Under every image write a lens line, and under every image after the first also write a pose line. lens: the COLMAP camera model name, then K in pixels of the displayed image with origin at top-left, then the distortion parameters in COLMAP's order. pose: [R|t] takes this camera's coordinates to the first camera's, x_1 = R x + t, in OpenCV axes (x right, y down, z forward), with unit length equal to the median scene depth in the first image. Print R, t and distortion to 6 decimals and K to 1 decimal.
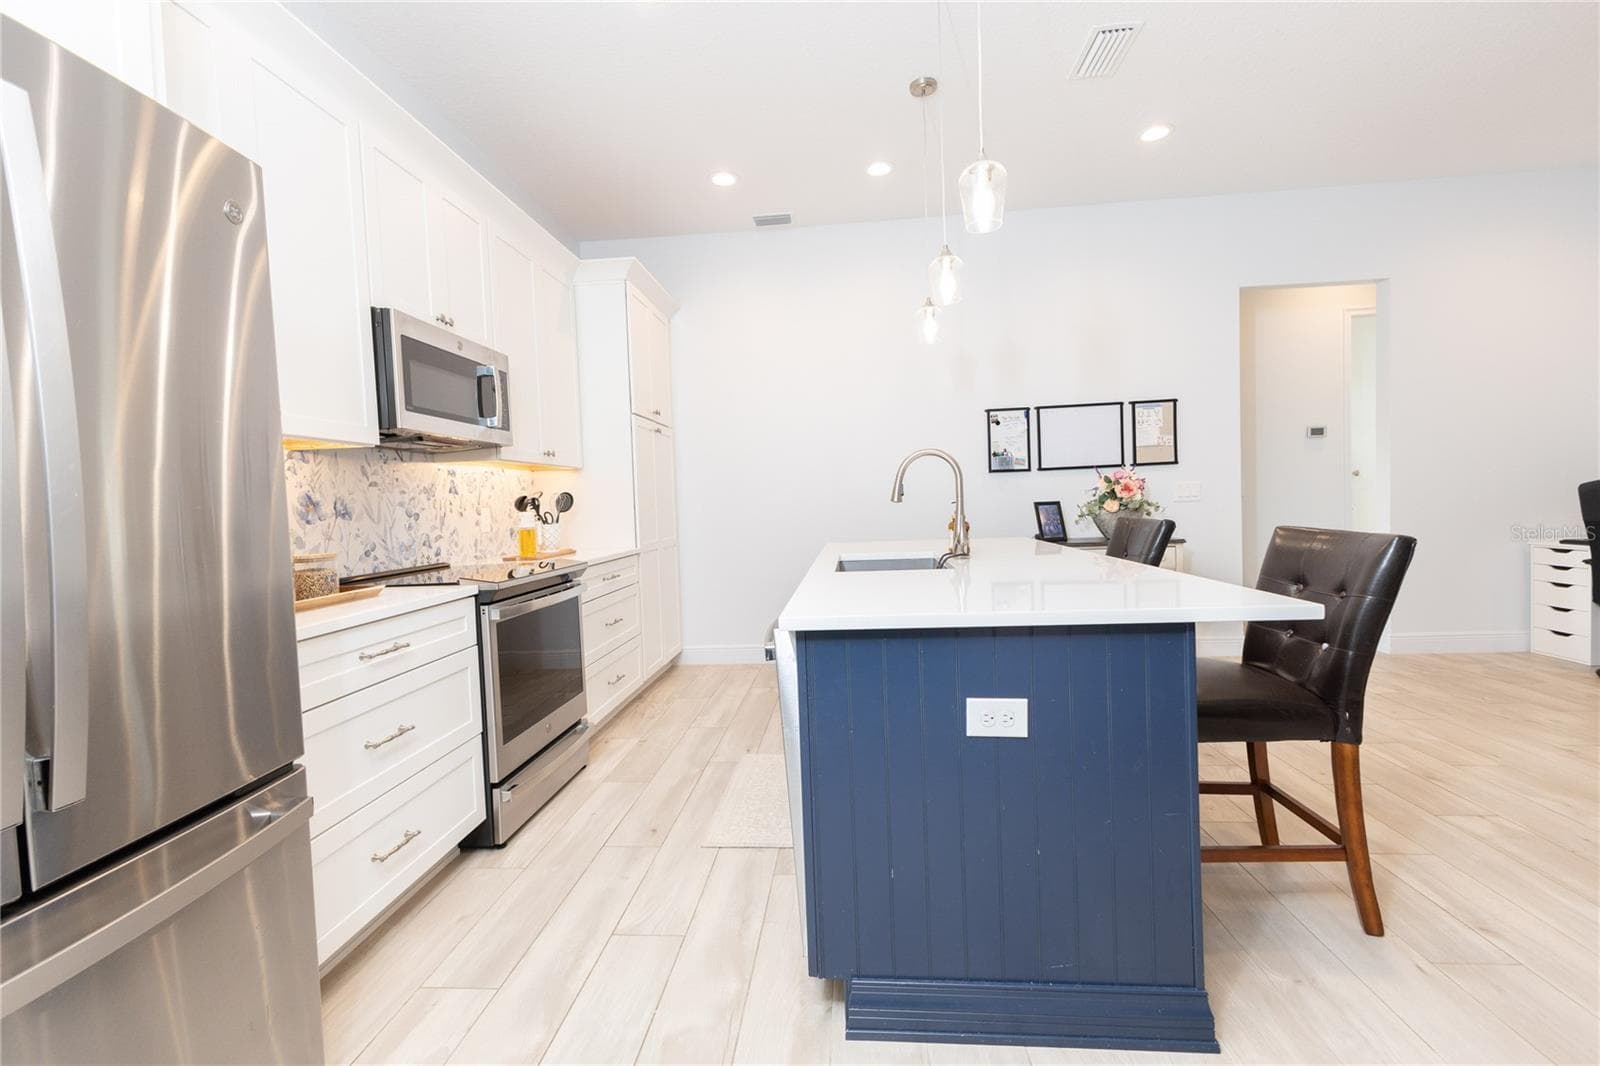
lens RADIAL K [[690.5, 0, 796.4], [0, 690.5, 526.5], [0, 0, 1]] dist [0.002350, 0.000377]
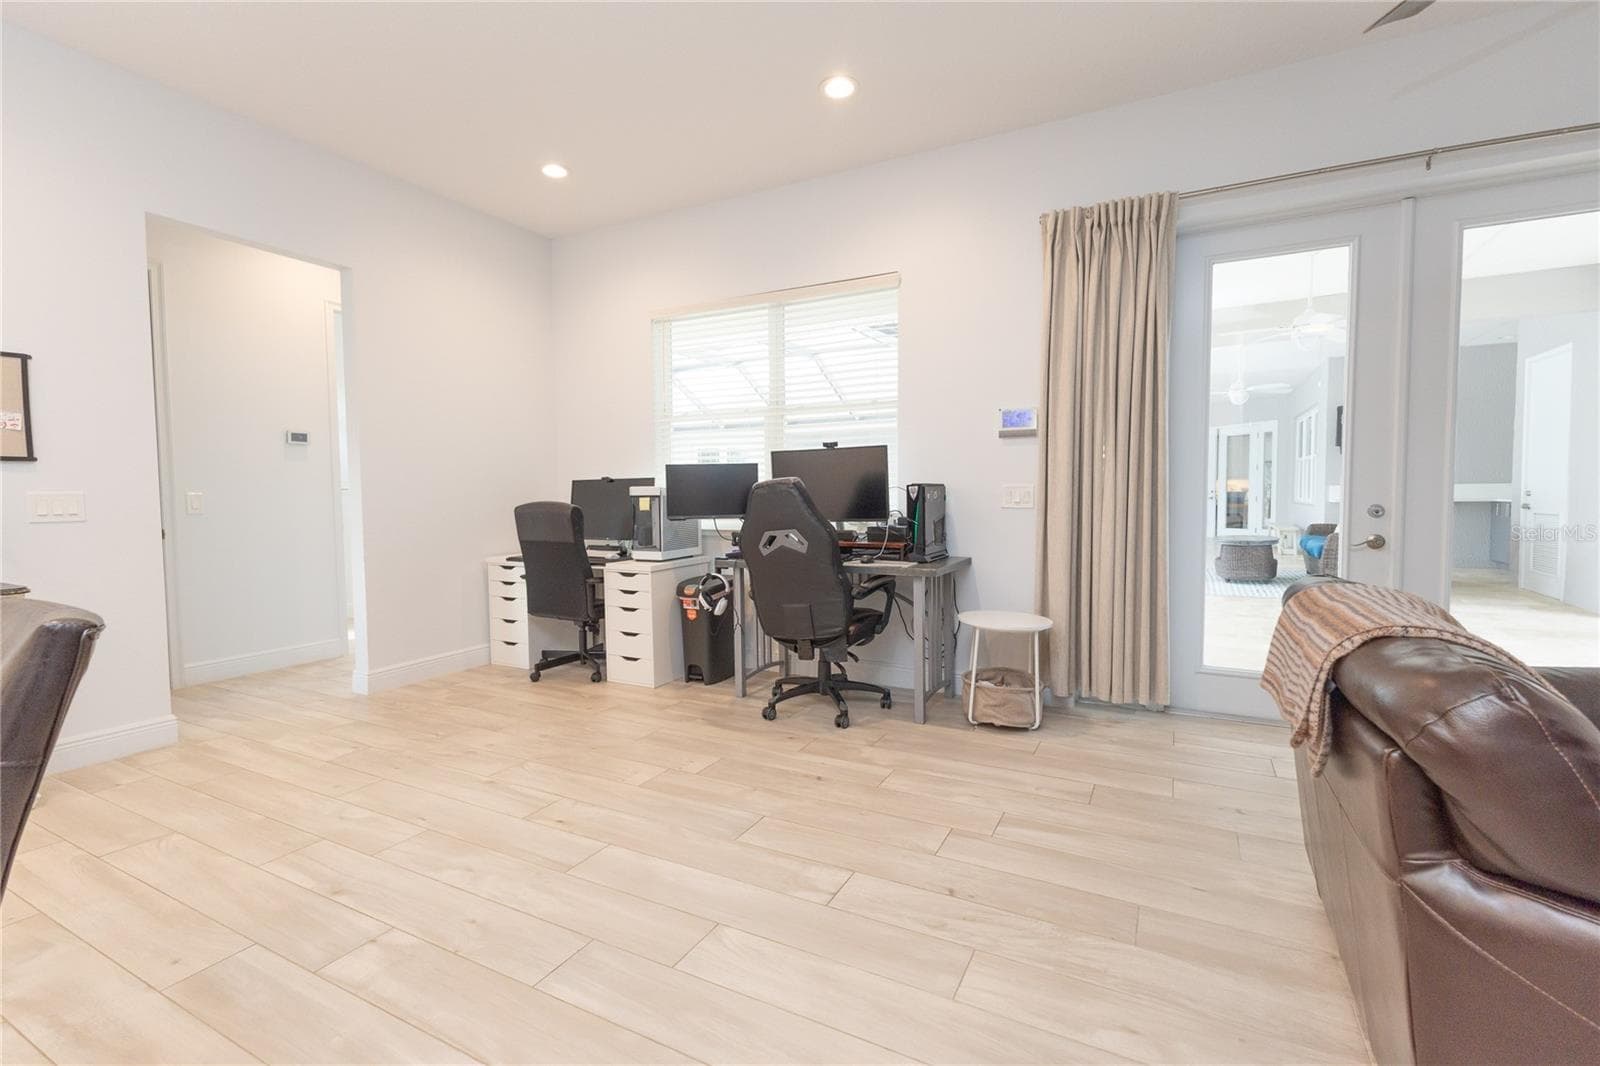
lens RADIAL K [[690.5, 0, 803.4], [0, 690.5, 530.4], [0, 0, 1]] dist [0.002350, 0.000377]
pose [[0.384966, -0.014872, 0.922811, 0.285139], [0.027969, 0.999599, 0.004442, -0.015022], [-0.922507, 0.024100, 0.385228, 0.154083]]
